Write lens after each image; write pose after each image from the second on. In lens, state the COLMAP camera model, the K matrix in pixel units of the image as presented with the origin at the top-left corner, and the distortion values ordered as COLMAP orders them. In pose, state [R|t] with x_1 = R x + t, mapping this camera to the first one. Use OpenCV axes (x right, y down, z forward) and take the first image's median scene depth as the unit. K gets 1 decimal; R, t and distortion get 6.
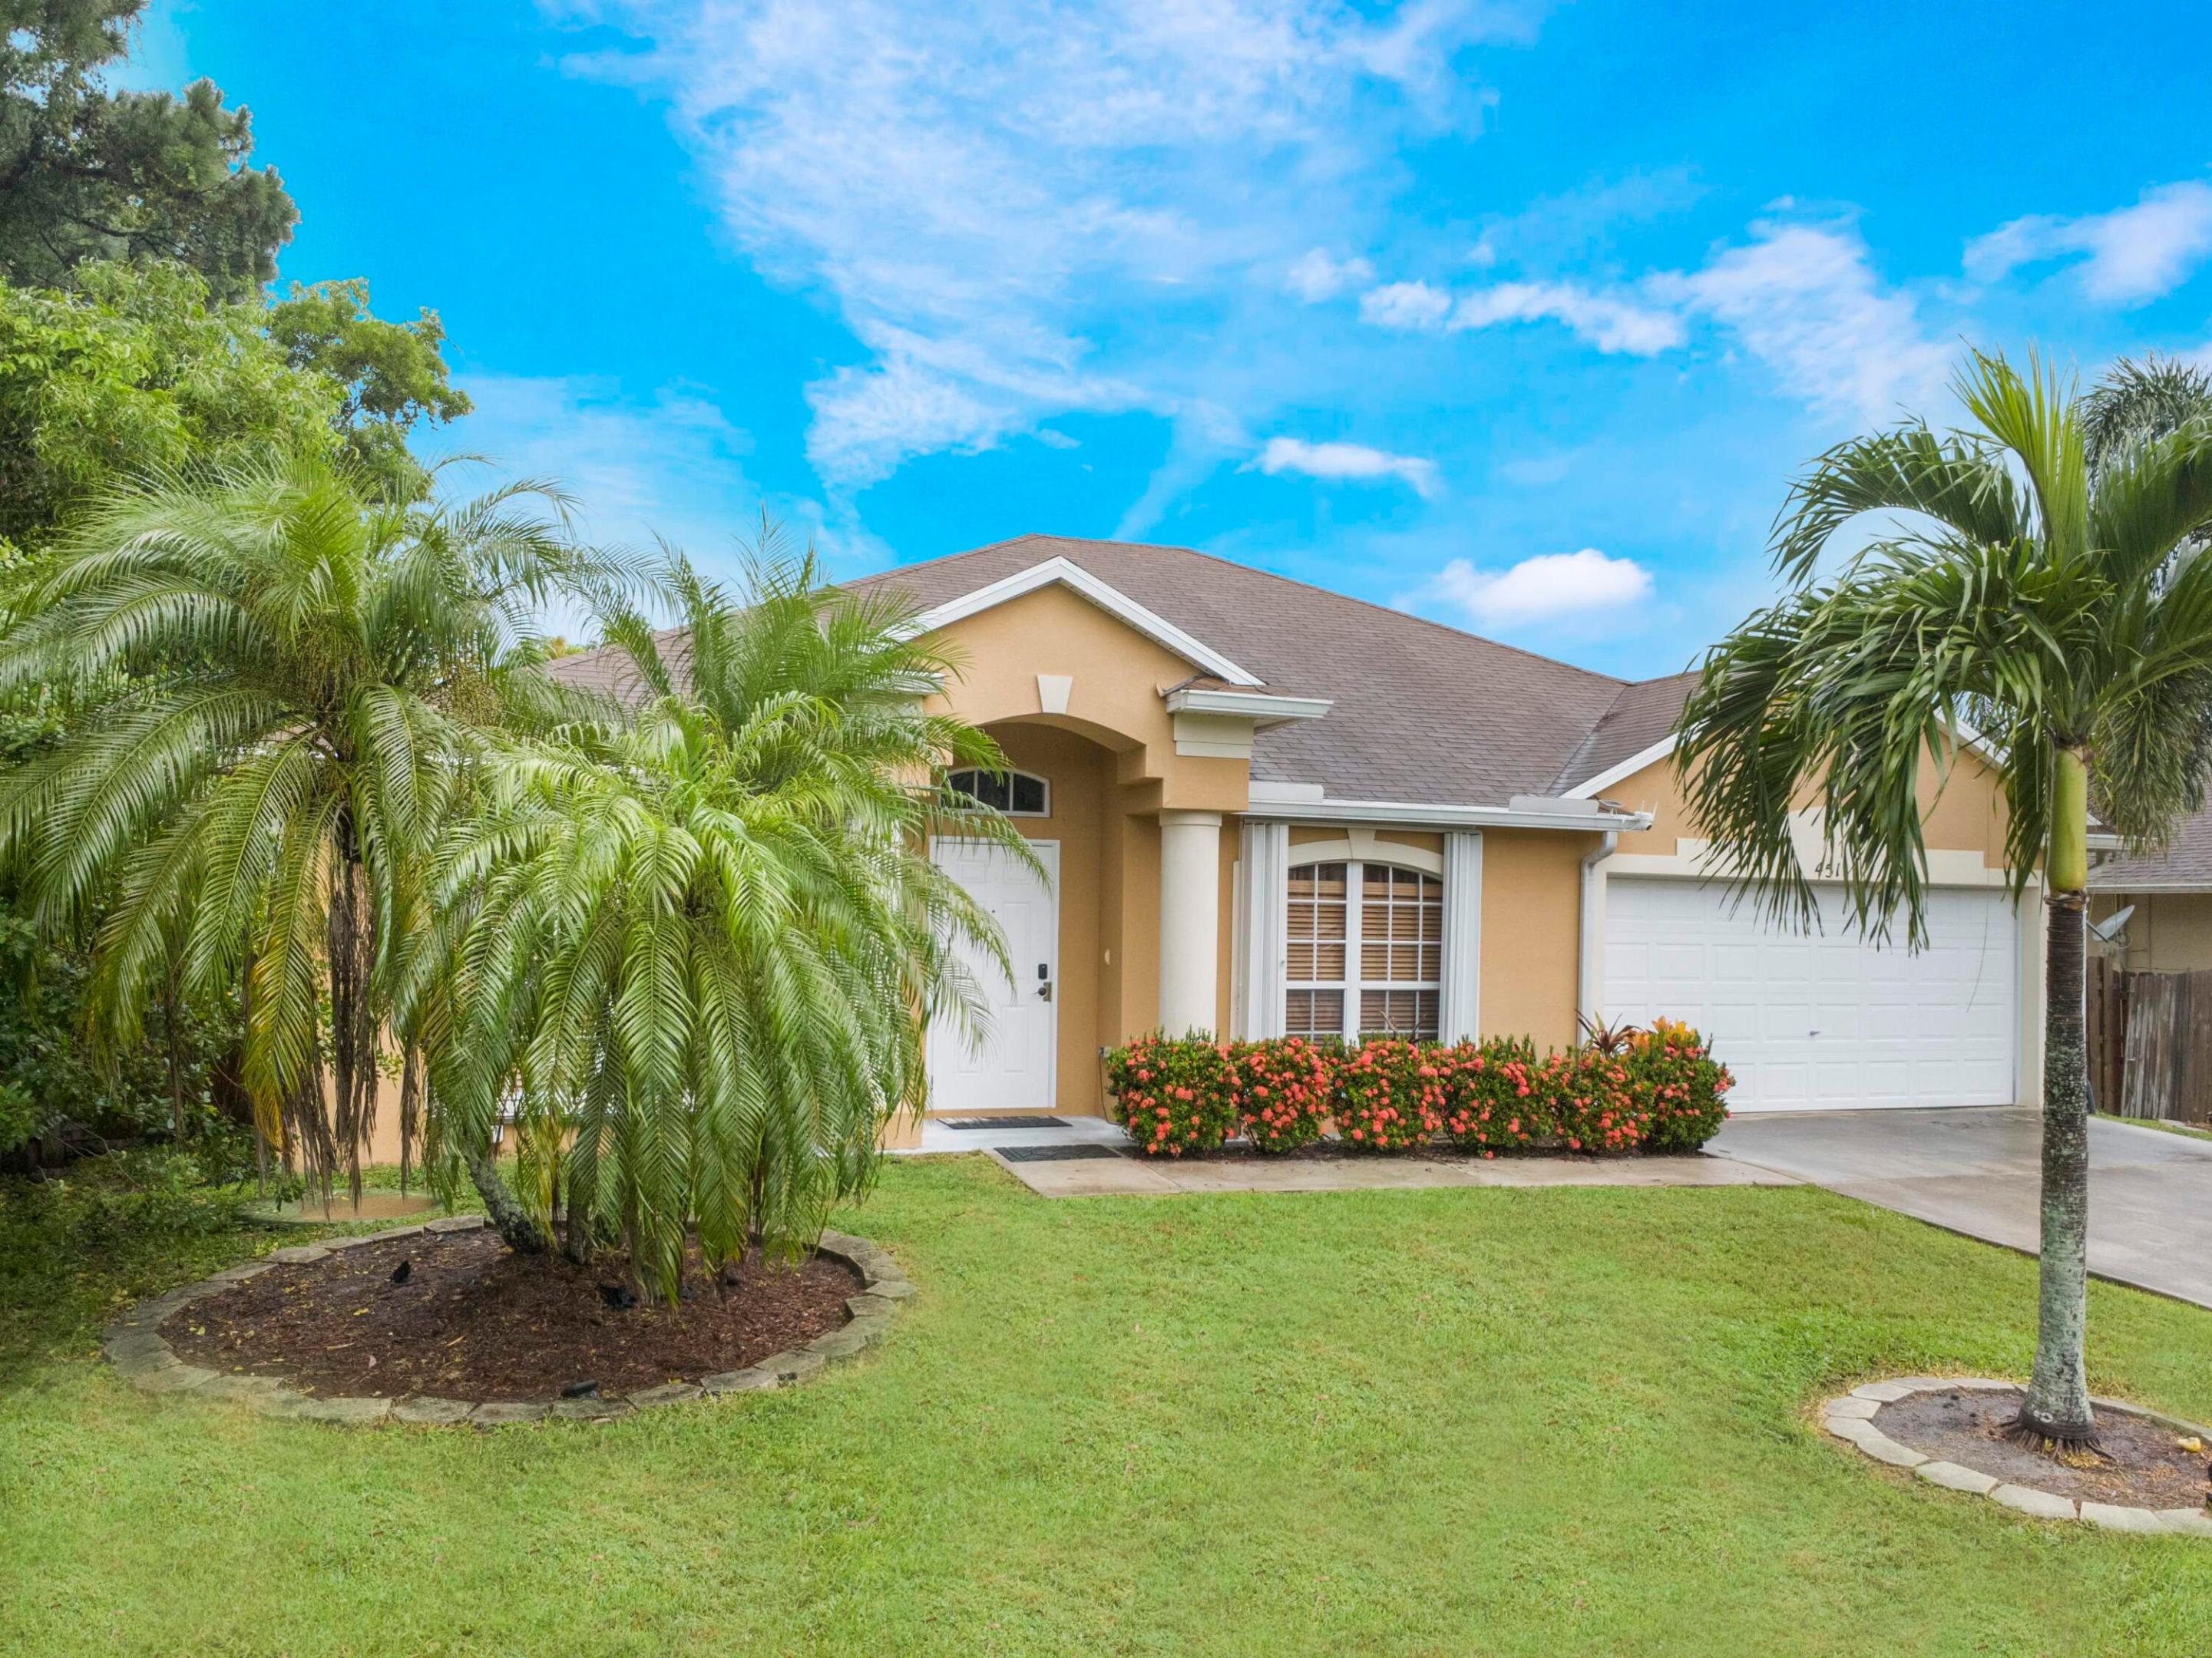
lens RADIAL K [[1540.8, 0, 752.6], [0, 1540.8, 887.8], [0, 0, 1]] dist [-0.002721, 0.005945]
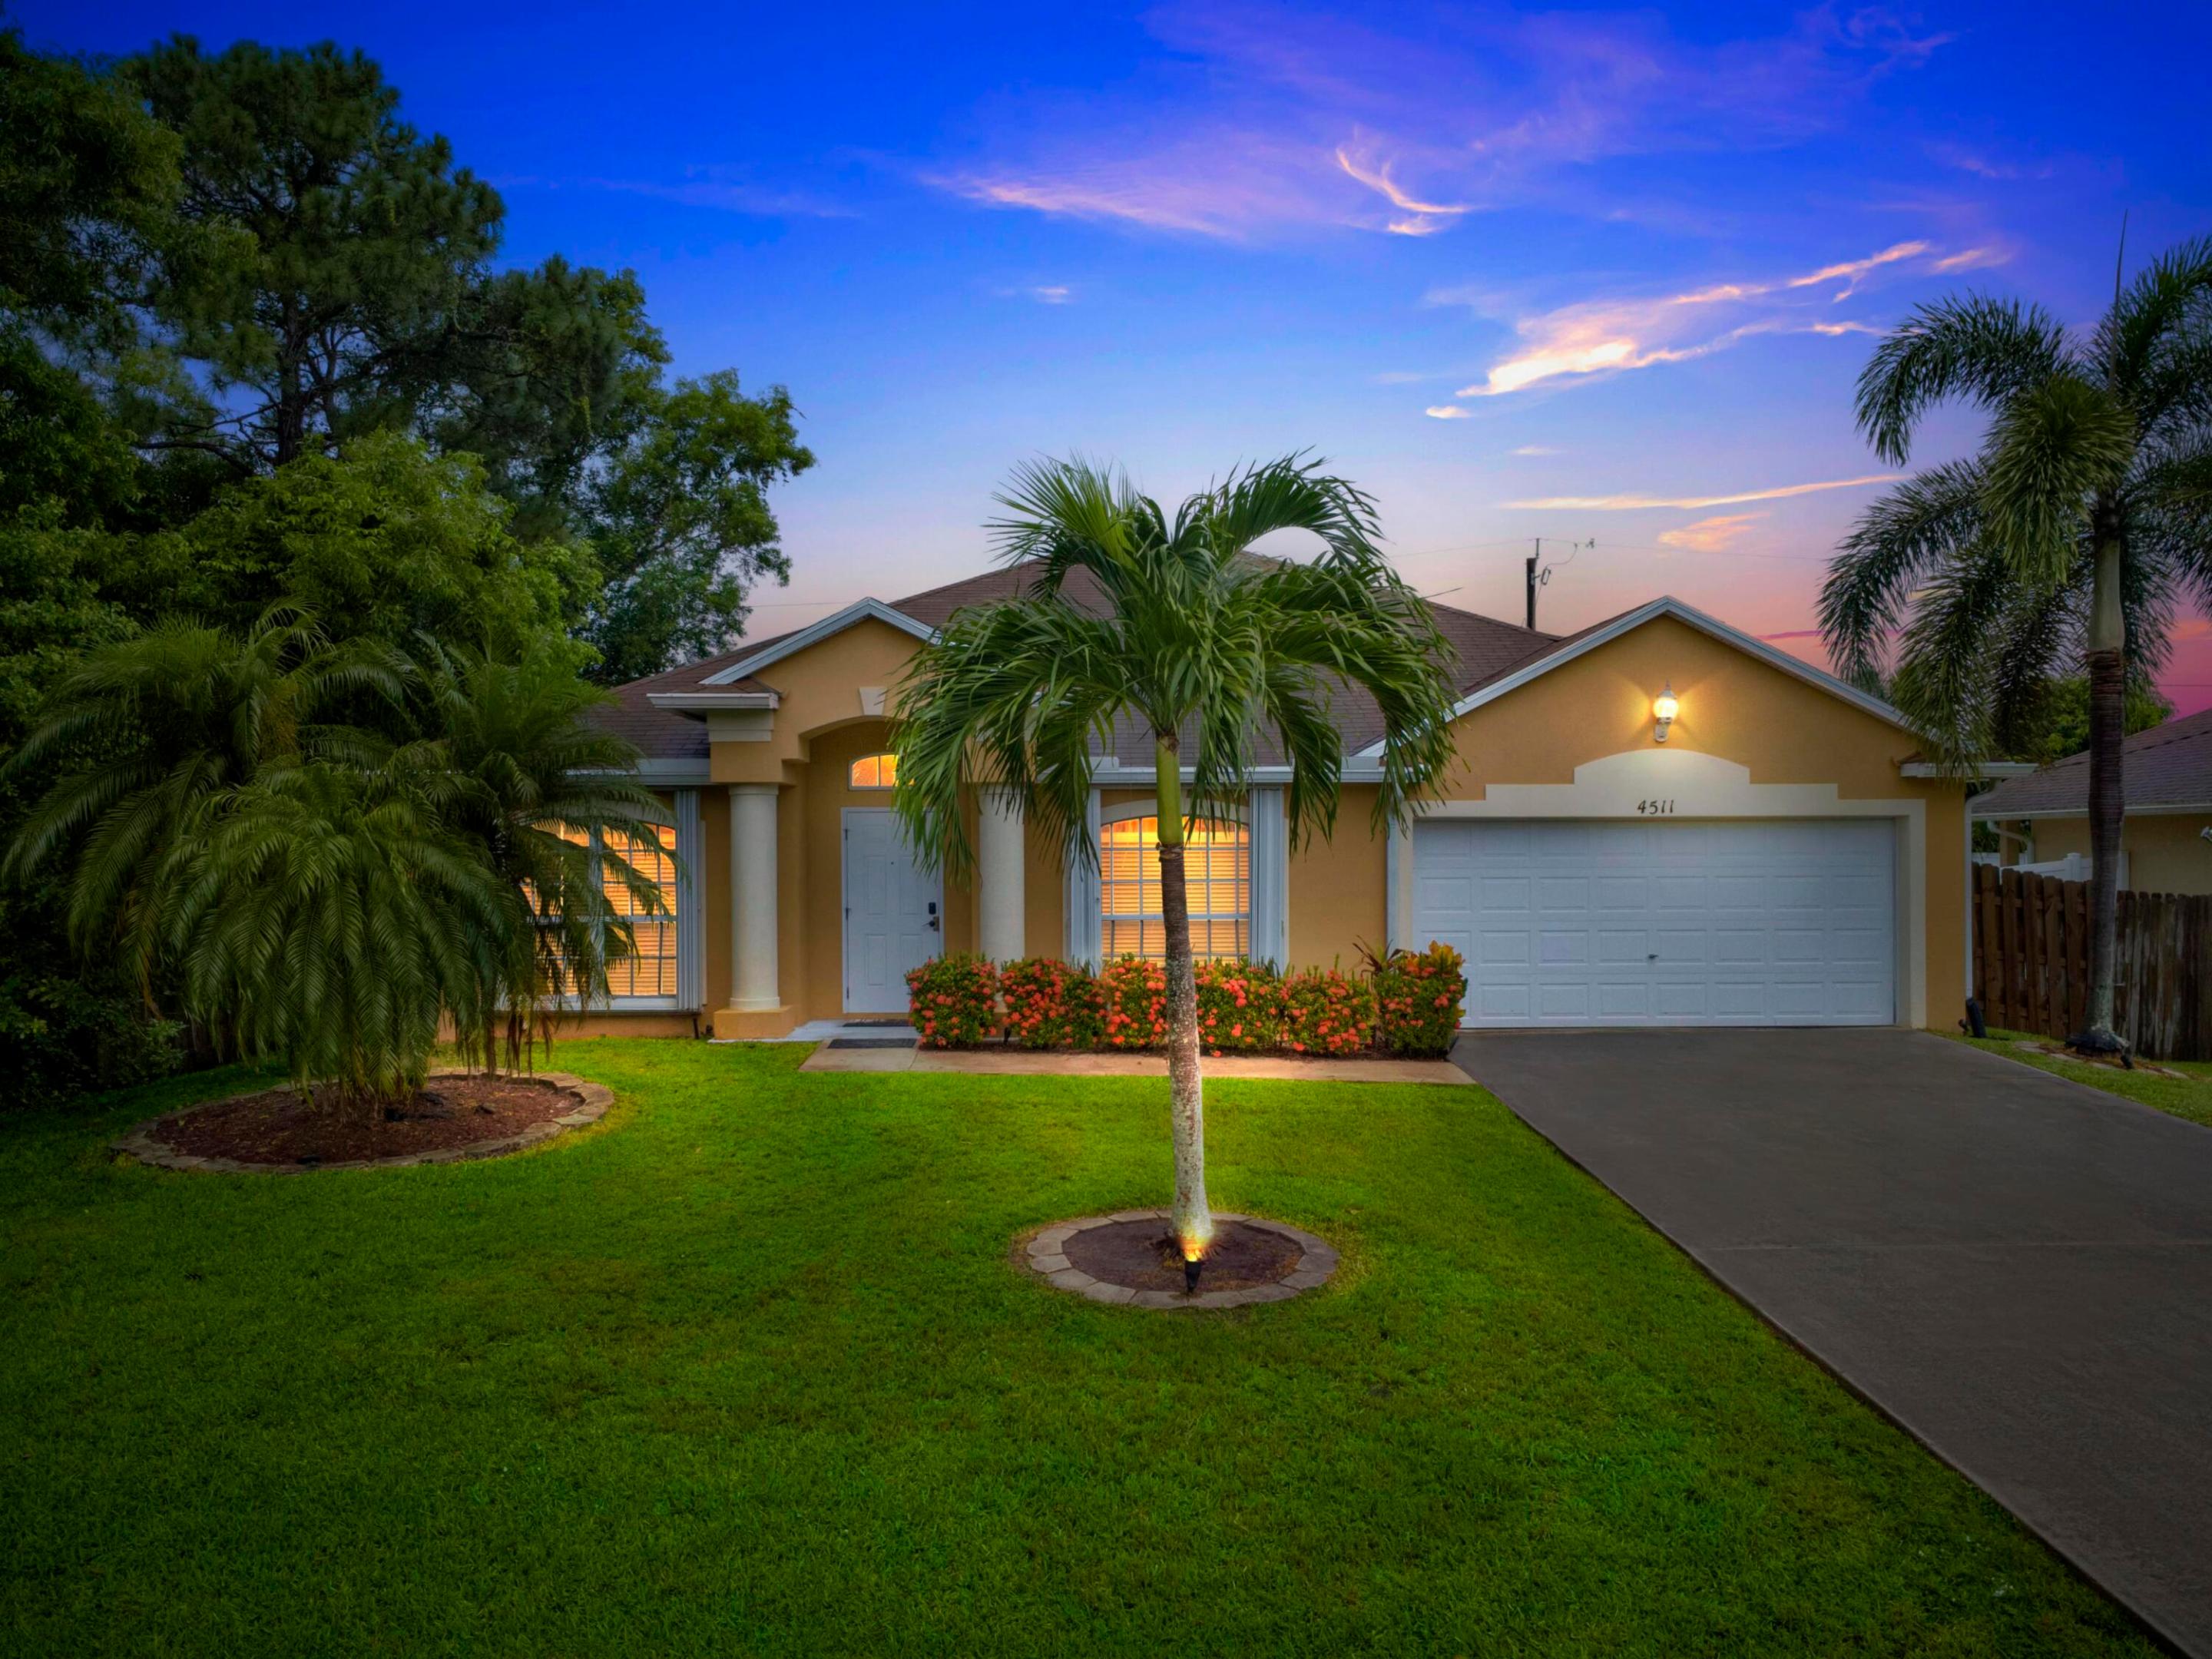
lens RADIAL K [[1543.6, 0, 1106.2], [0, 1543.6, 853.7], [0, 0, 1]] dist [-0.004049, -0.000394]
pose [[0.941312, -0.022553, -0.336784, 0.813068], [0.028982, 0.999481, 0.014076, -0.006269], [0.336292, -0.023011, 0.941477, -0.186576]]
